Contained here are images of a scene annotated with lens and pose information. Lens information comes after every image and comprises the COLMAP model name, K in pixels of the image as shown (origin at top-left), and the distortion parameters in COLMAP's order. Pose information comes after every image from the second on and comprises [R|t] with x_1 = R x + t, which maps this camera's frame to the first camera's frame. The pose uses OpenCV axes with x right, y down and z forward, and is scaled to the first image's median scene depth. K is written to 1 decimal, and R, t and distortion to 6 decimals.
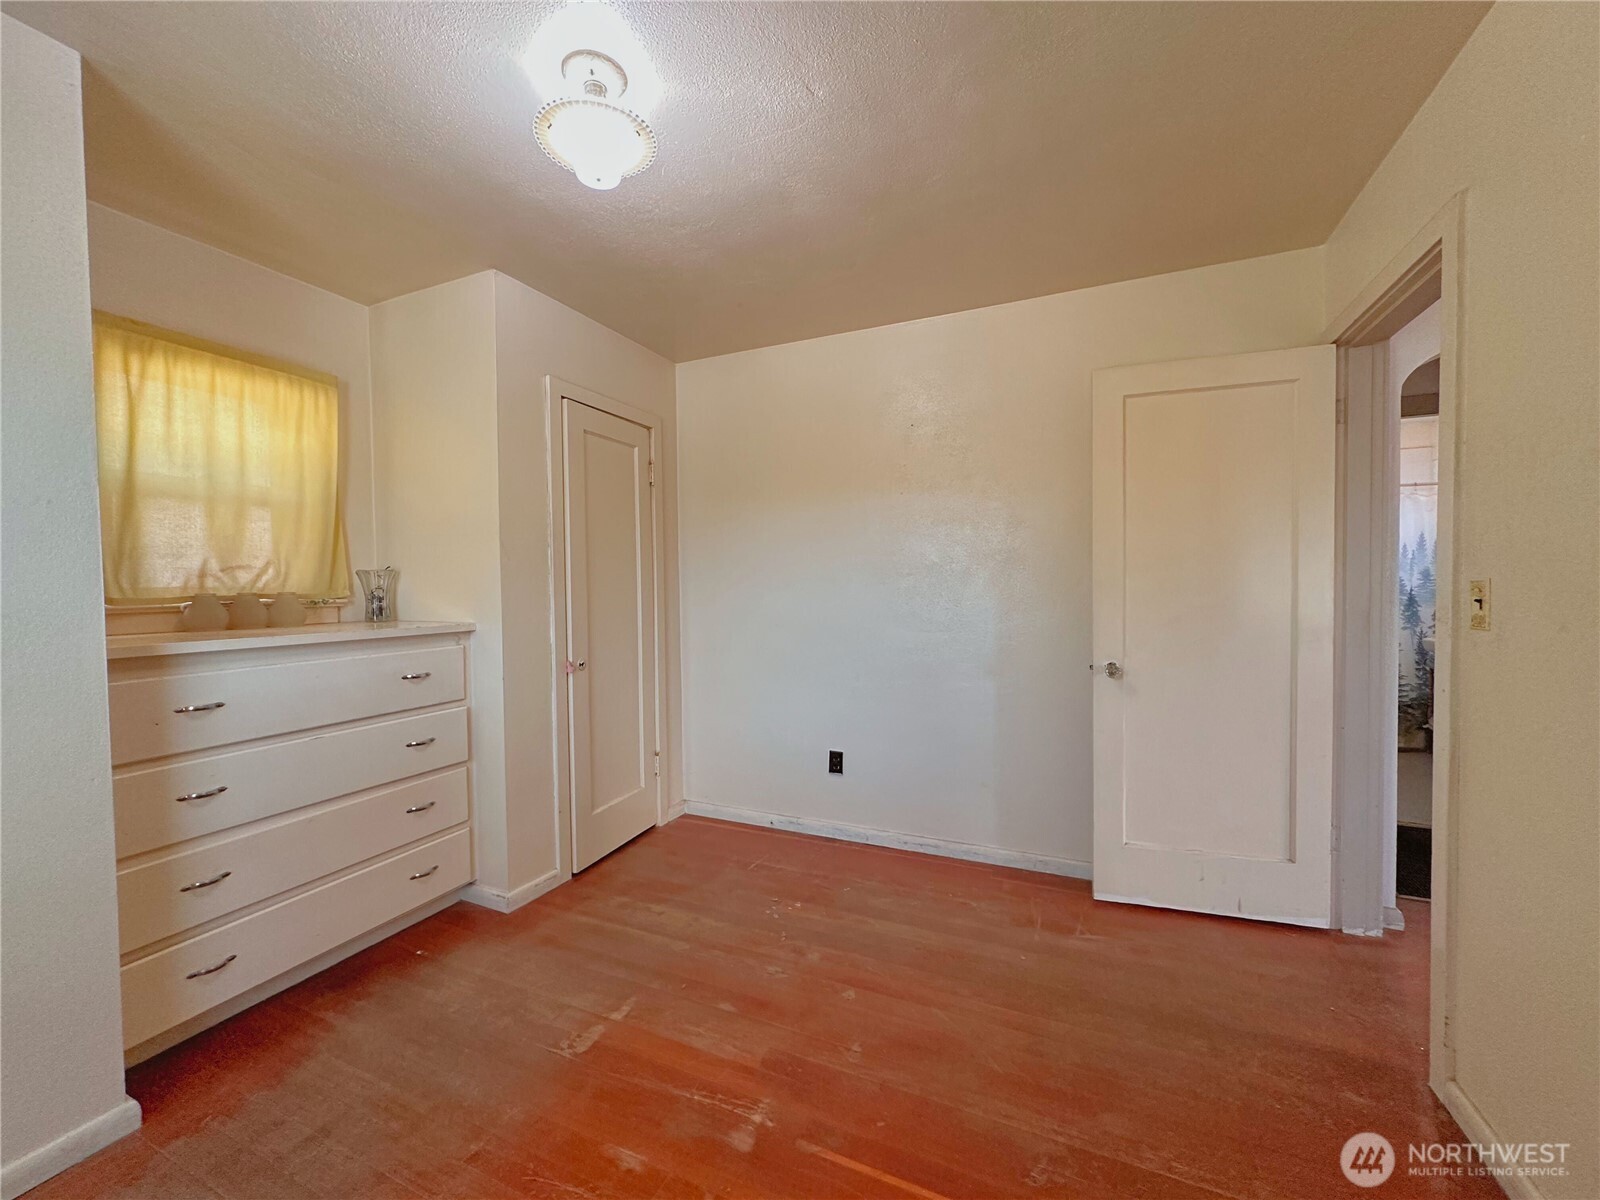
lens RADIAL K [[636.4, 0, 800.0], [0, 636.4, 600.0], [0, 0, 1]] dist [0.000220, -0.000197]
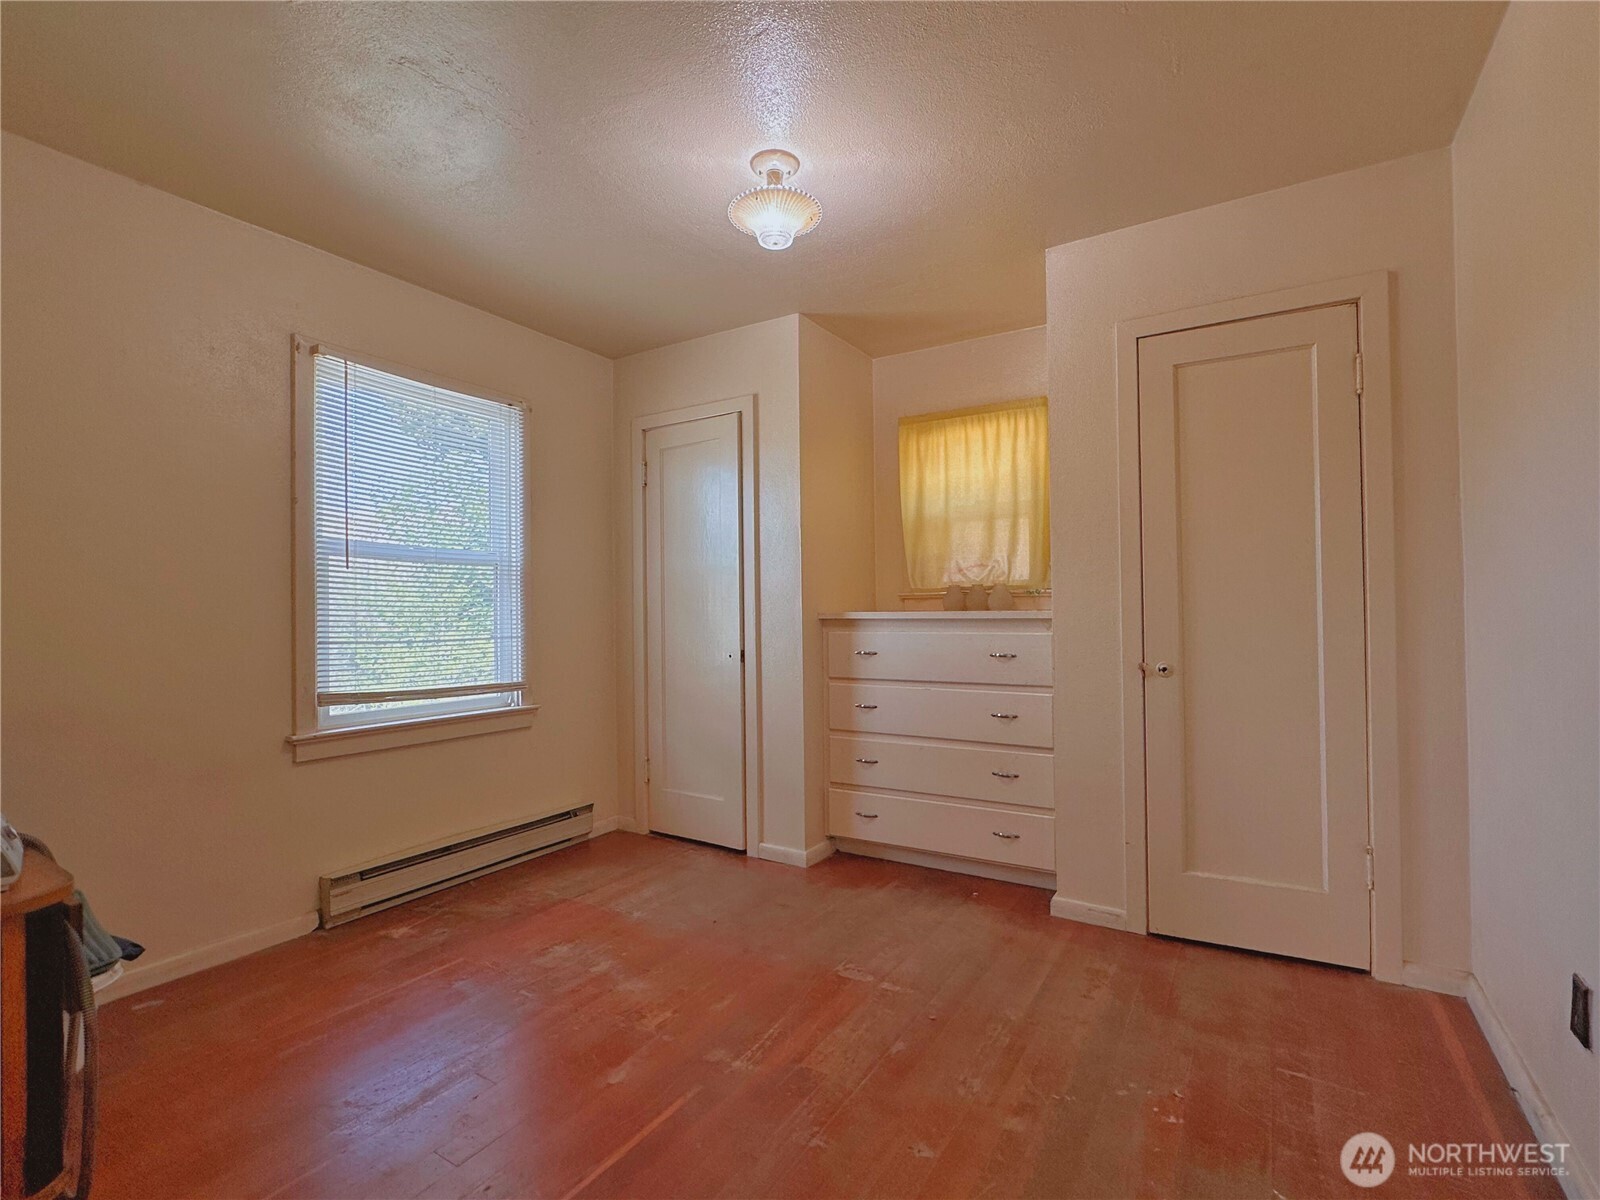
lens RADIAL K [[754.6, 0, 800.0], [0, 754.6, 600.0], [0, 0, 1]] dist [-0.000944, 0.000033]
pose [[-0.126203, -0.000959, -0.992004, 0.774438], [-0.013988, 0.999902, 0.000813, 0.025975], [0.991906, 0.013979, -0.126204, 0.830166]]
